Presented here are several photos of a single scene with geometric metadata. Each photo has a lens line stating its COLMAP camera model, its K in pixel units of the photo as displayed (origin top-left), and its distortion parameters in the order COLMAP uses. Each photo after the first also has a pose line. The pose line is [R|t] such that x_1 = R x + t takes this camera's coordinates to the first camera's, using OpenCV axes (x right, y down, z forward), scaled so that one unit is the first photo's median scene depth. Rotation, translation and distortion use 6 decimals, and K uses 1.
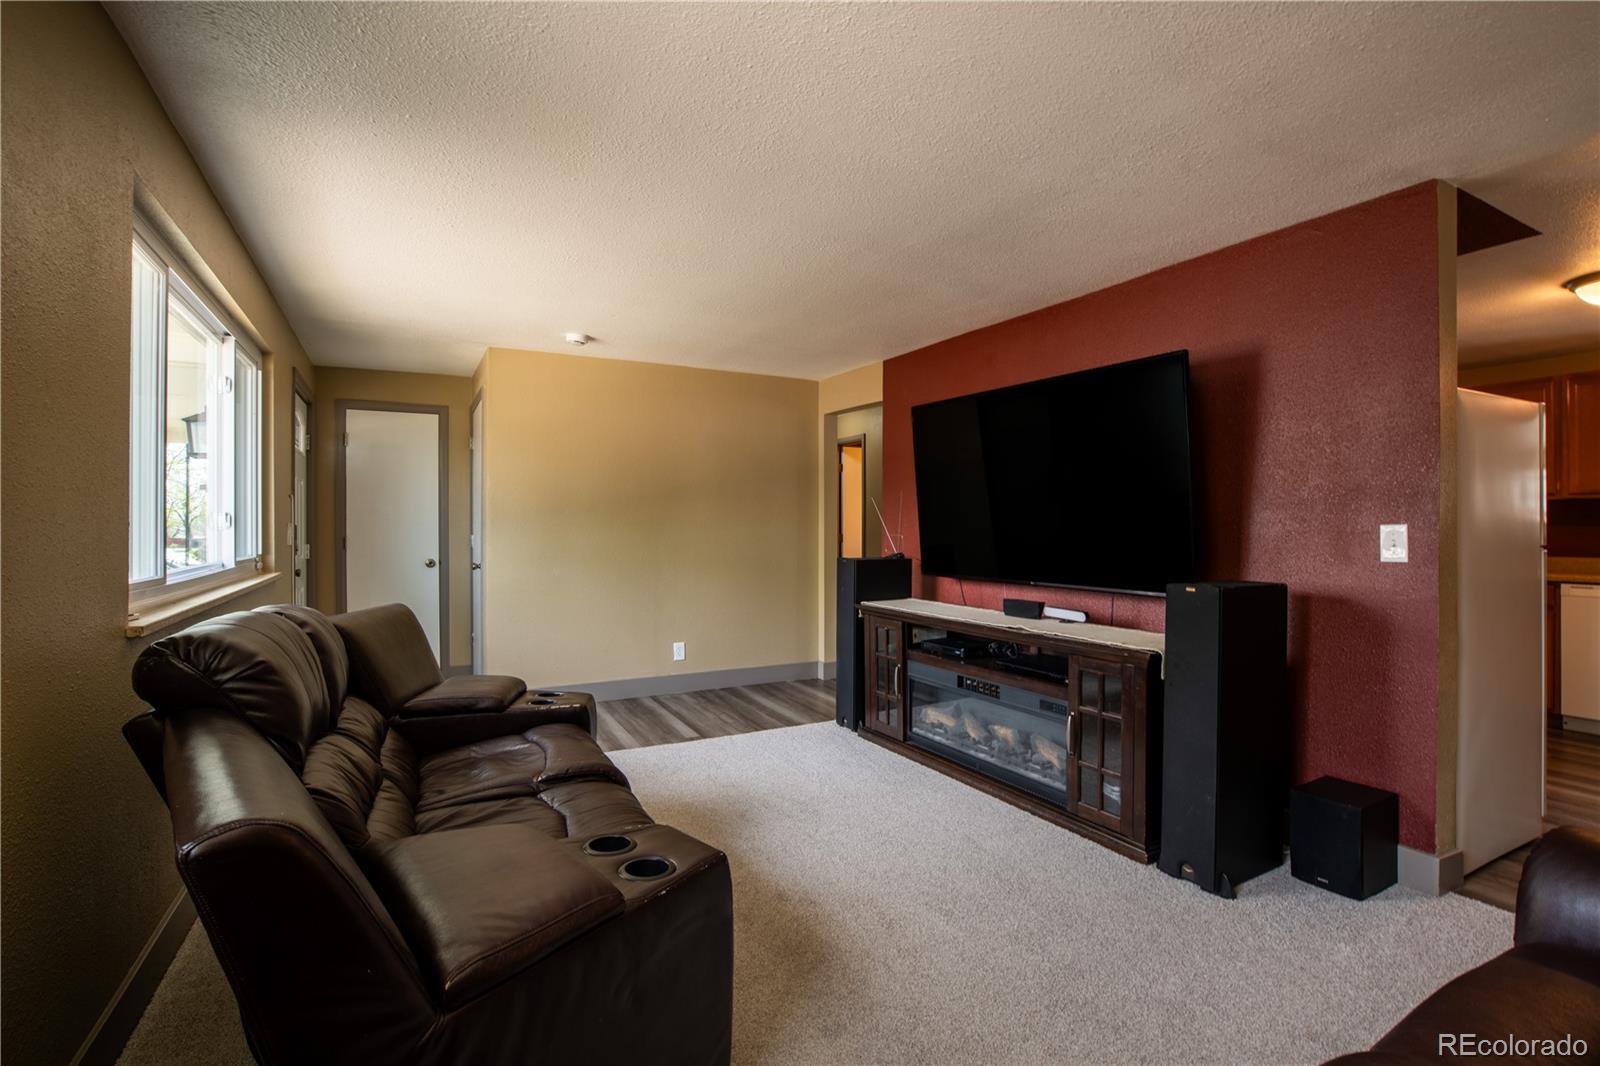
lens RADIAL K [[754.8, 0, 793.5], [0, 754.8, 540.9], [0, 0, 1]] dist [-0.083951, 0.052333]
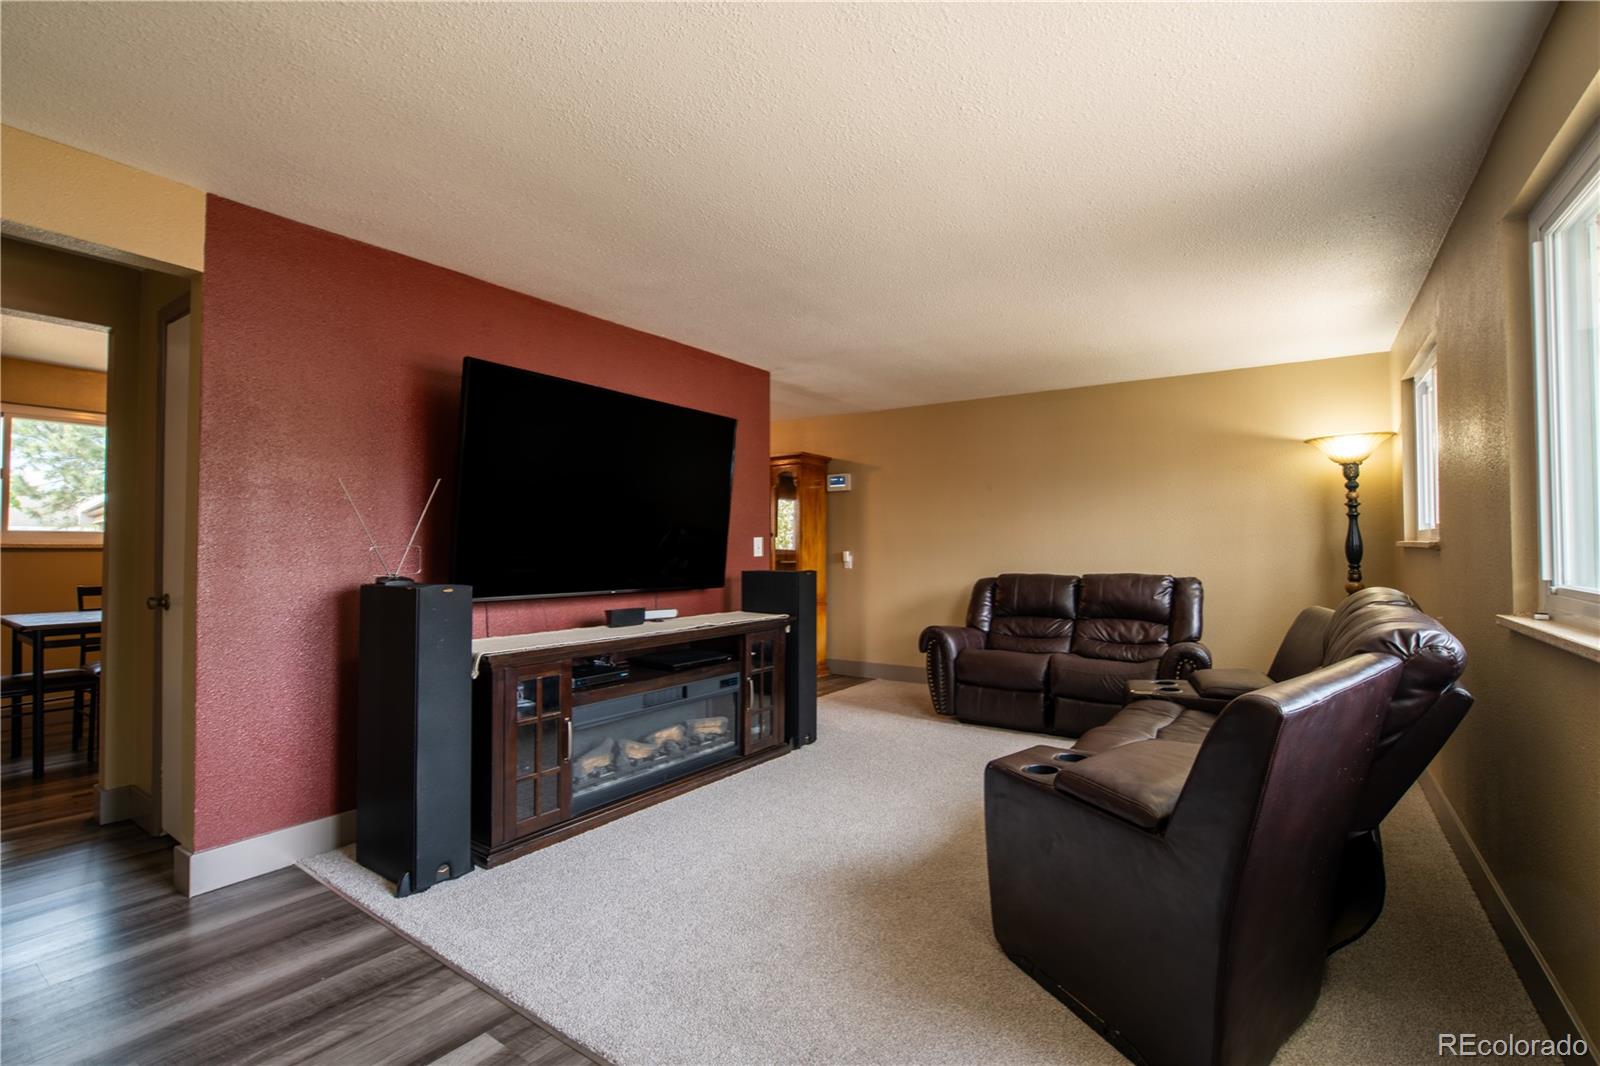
lens RADIAL K [[754.8, 0, 793.5], [0, 754.8, 540.9], [0, 0, 1]] dist [-0.083951, 0.052333]
pose [[-0.471610, 0.003420, 0.881800, -0.674481], [0.011930, 0.999926, 0.002503, -0.011407], [-0.881726, 0.011700, -0.471616, 1.253070]]
